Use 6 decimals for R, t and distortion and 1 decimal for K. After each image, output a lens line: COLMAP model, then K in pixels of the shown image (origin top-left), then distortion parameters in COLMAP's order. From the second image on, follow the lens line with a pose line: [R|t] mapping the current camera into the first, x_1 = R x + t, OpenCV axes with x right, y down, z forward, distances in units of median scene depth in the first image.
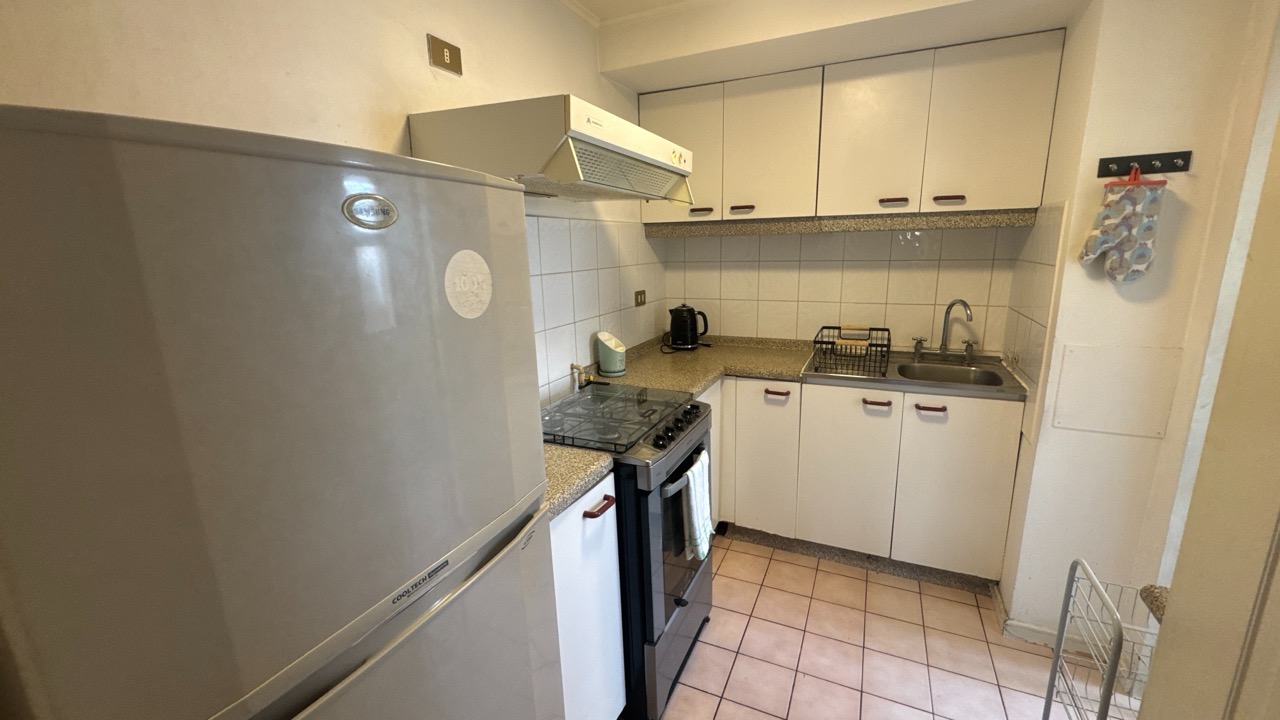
lens RADIAL K [[511.9, 0, 641.7], [0, 511.9, 361.4], [0, 0, 1]] dist [-0.003399, 0.000559]
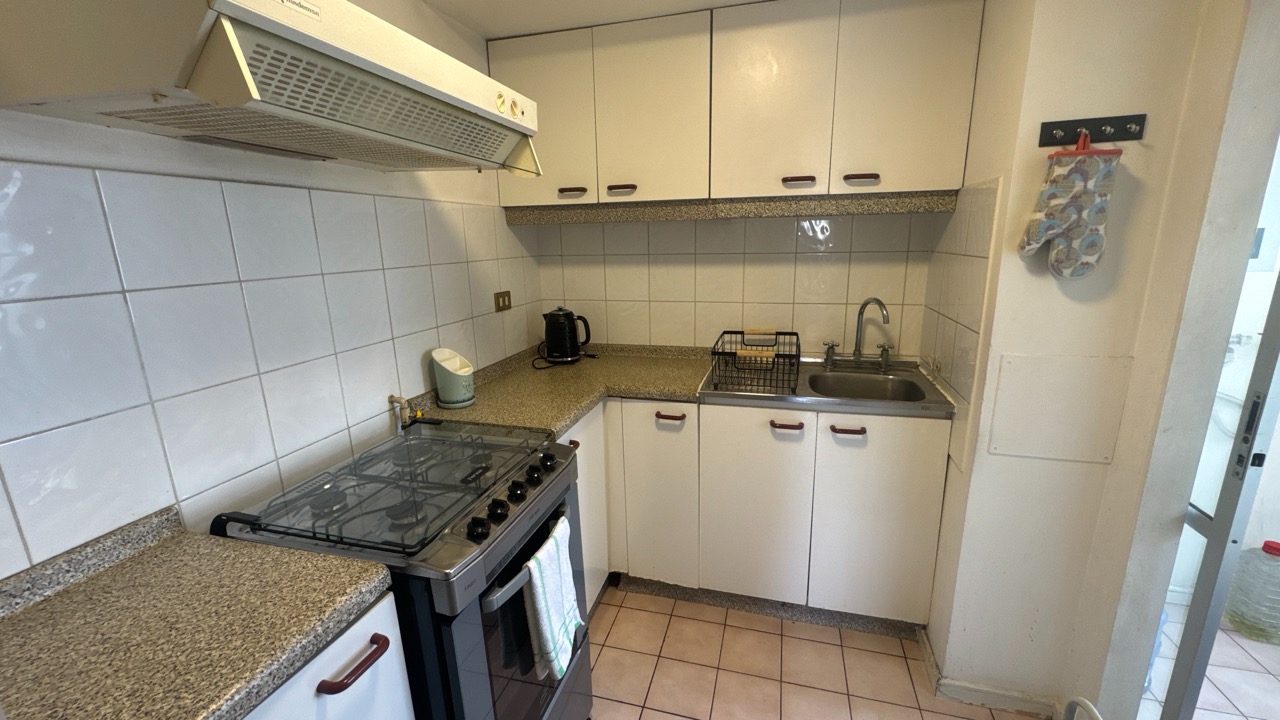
lens RADIAL K [[511.9, 0, 641.8], [0, 511.9, 362.6], [0, 0, 1]] dist [-0.003399, 0.000559]
pose [[0.986992, -0.036125, 0.156658, 0.105747], [0.034178, 0.999302, 0.015102, -0.041821], [-0.157094, -0.009551, 0.987538, 0.227730]]
